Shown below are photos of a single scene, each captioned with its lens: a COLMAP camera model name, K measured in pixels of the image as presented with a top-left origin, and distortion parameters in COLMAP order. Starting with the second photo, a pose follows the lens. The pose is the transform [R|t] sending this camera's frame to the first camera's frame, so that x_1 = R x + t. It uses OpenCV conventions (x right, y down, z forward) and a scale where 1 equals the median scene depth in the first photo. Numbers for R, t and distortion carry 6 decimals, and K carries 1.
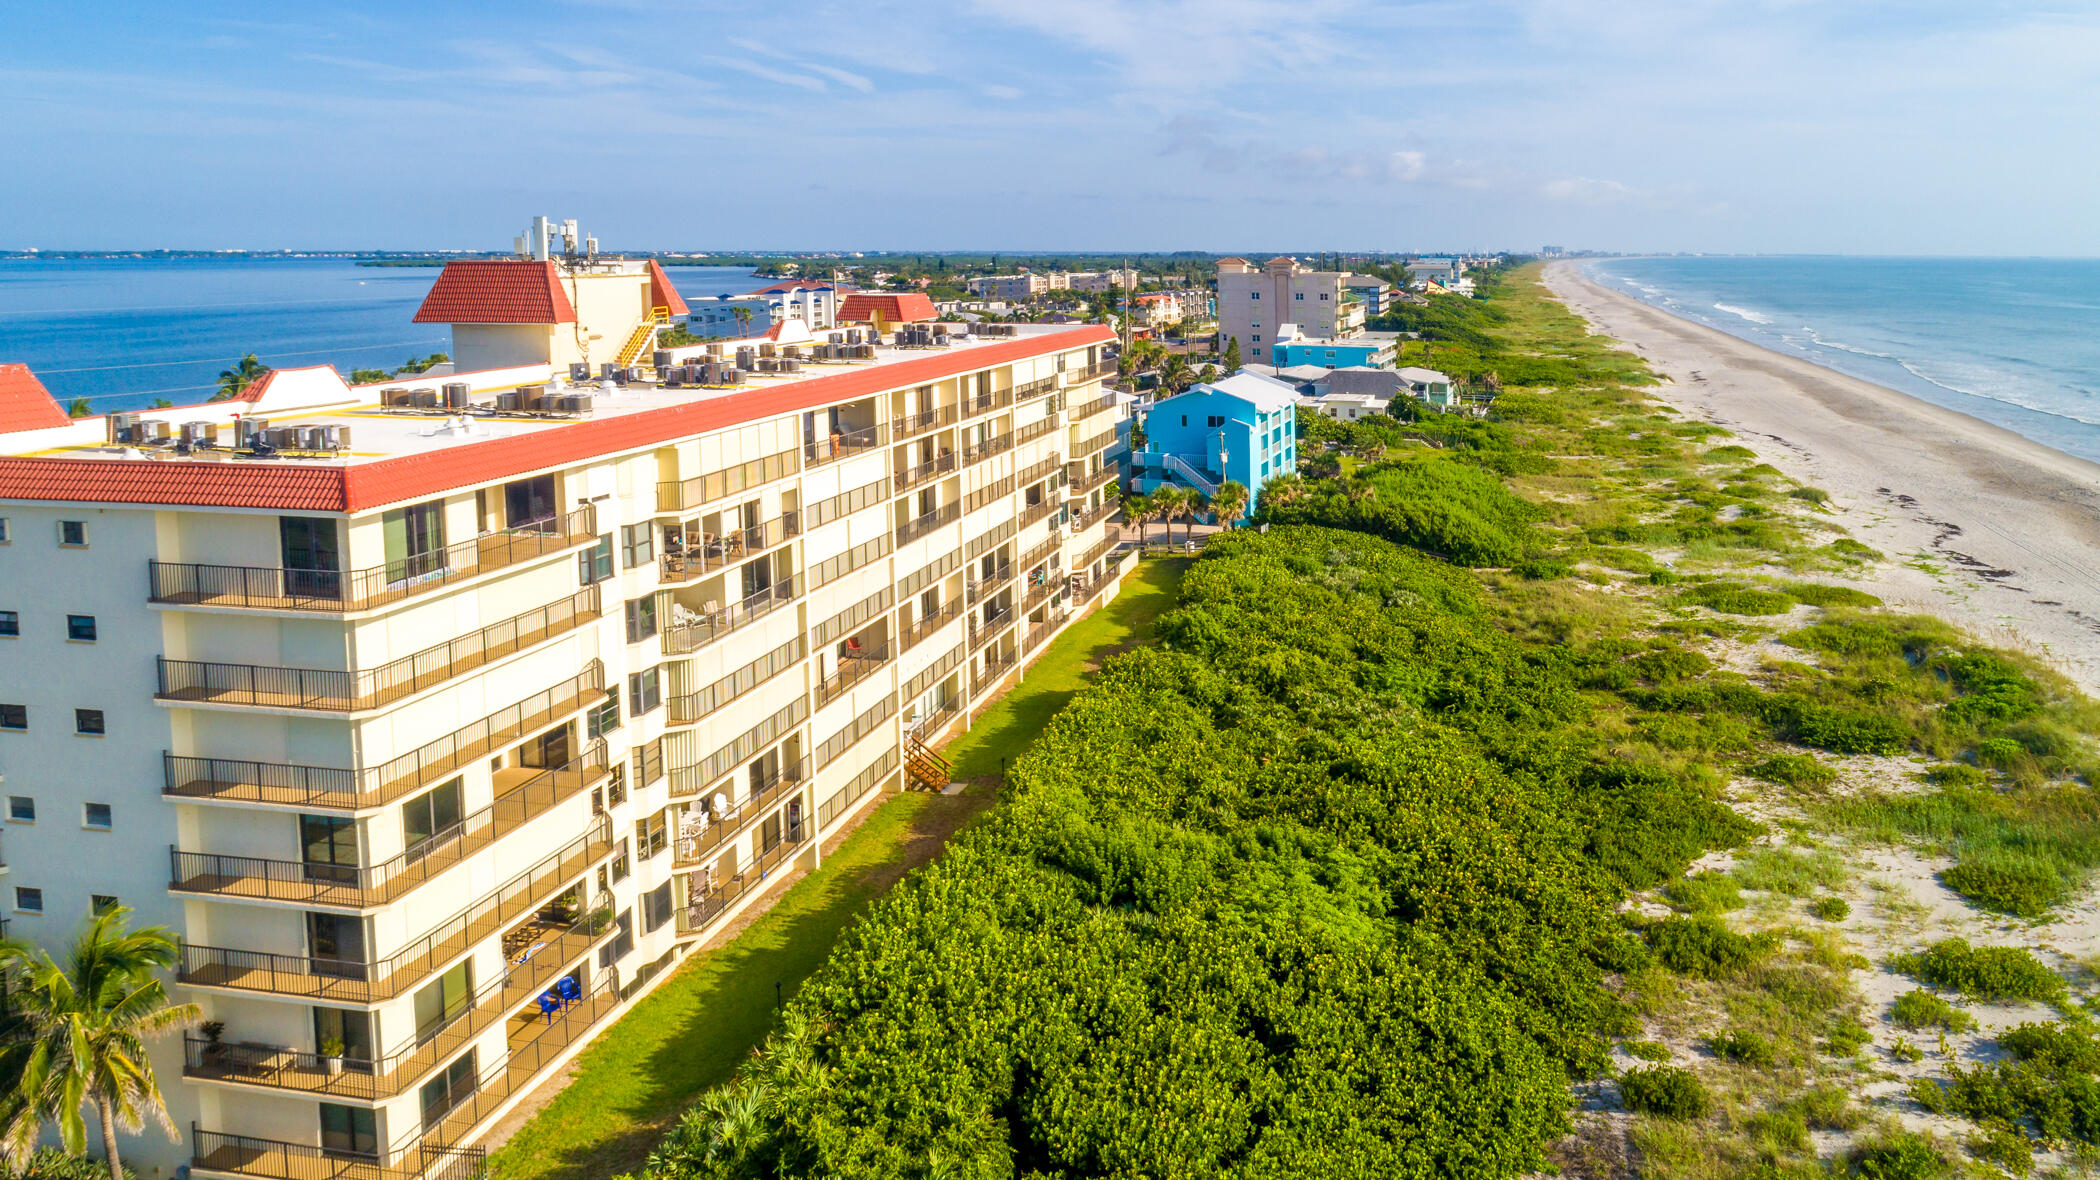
lens RADIAL K [[1475.0, 0, 1203.7], [0, 1475.0, 428.4], [0, 0, 1]] dist [-0.001238, 0.000487]
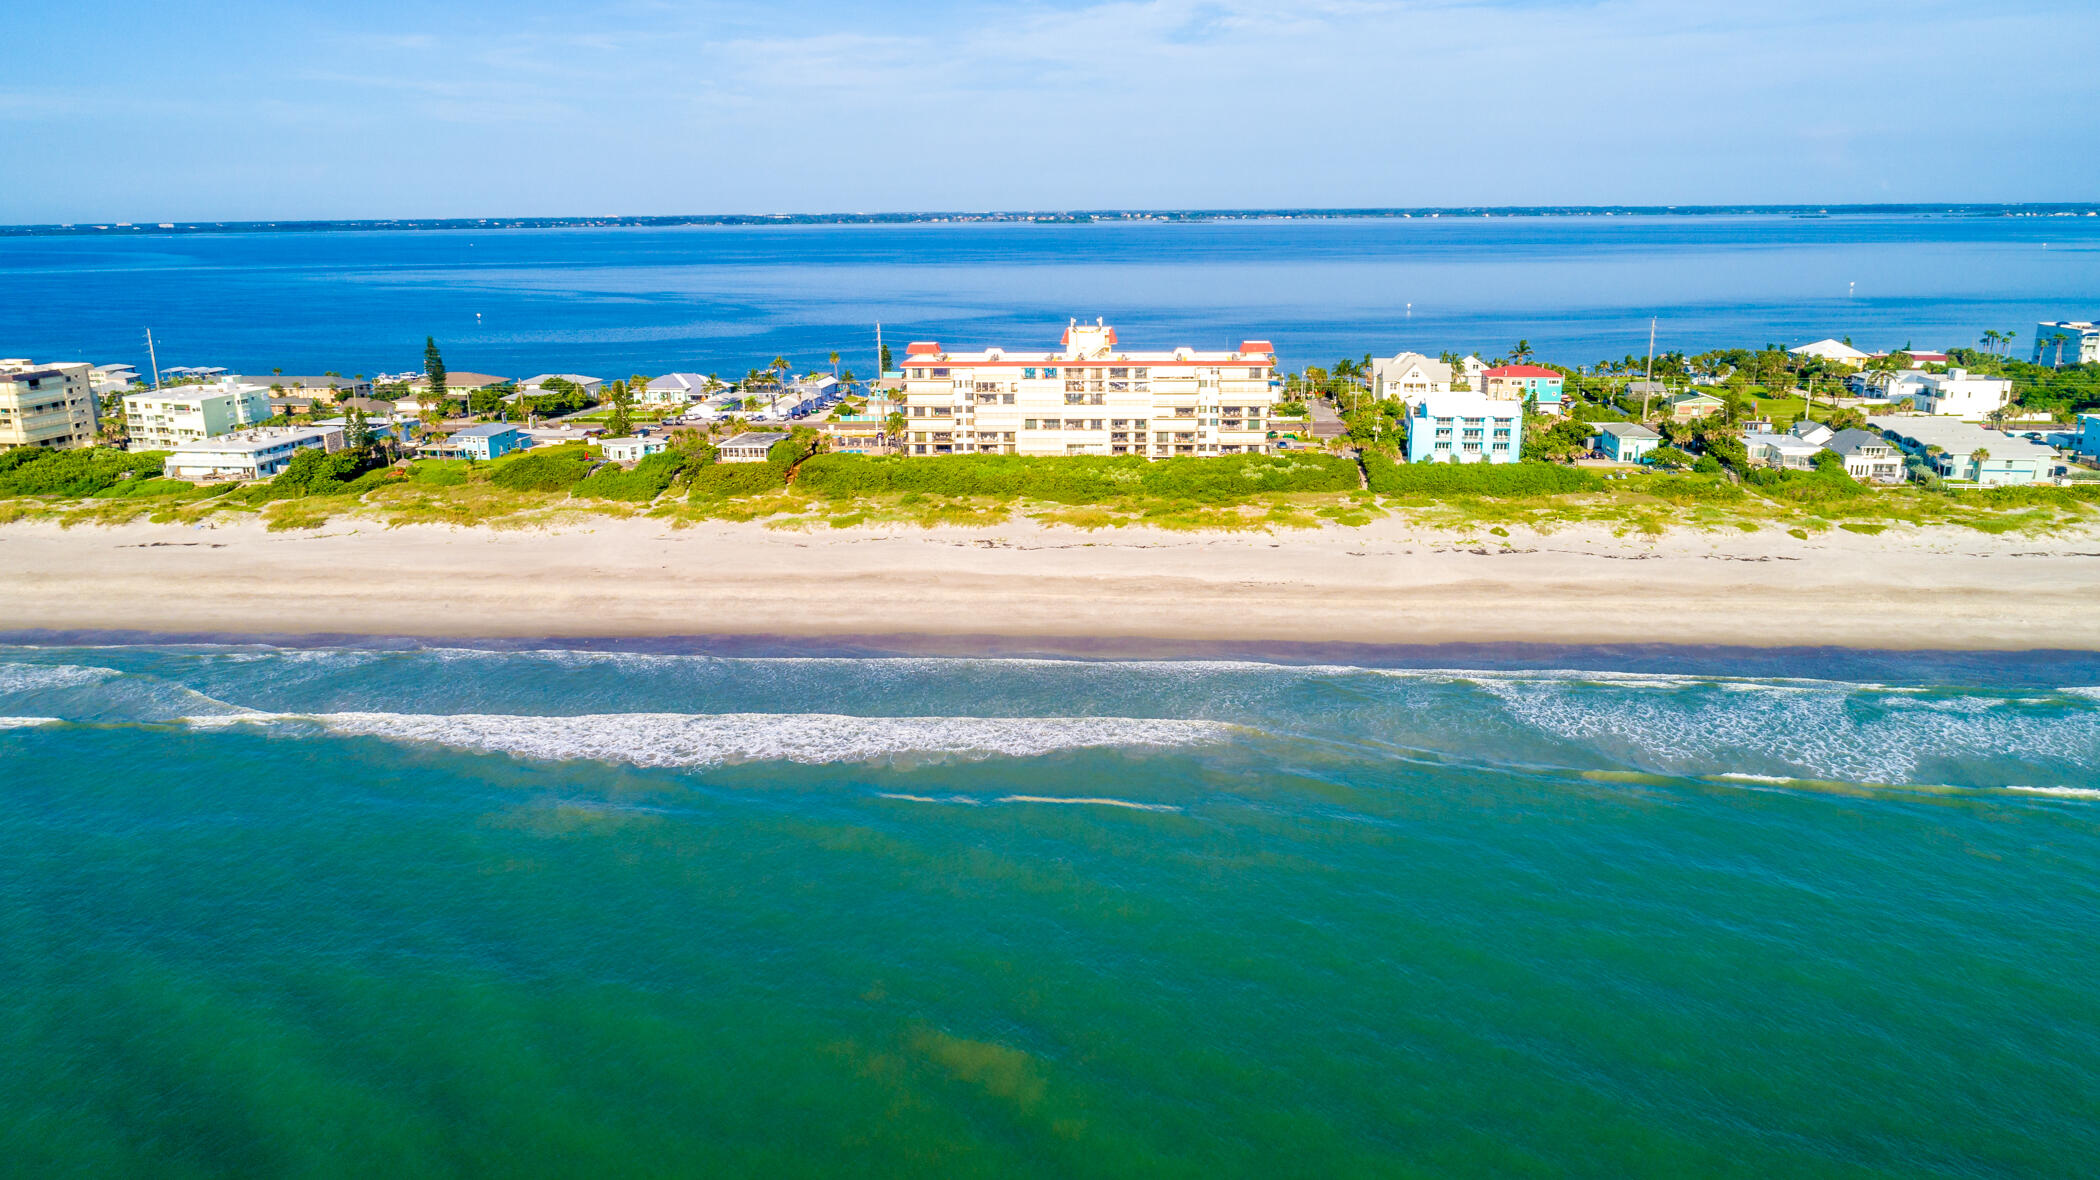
lens RADIAL K [[1404.4, 0, 1050.0], [0, 1404.4, 590.0], [0, 0, 1]] dist [-0.018610, 0.003225]
pose [[0.112910, 0.260323, -0.958897, 5.230378], [-0.107236, 0.962624, 0.248708, -0.557698], [0.987802, 0.074747, 0.136606, 0.594769]]
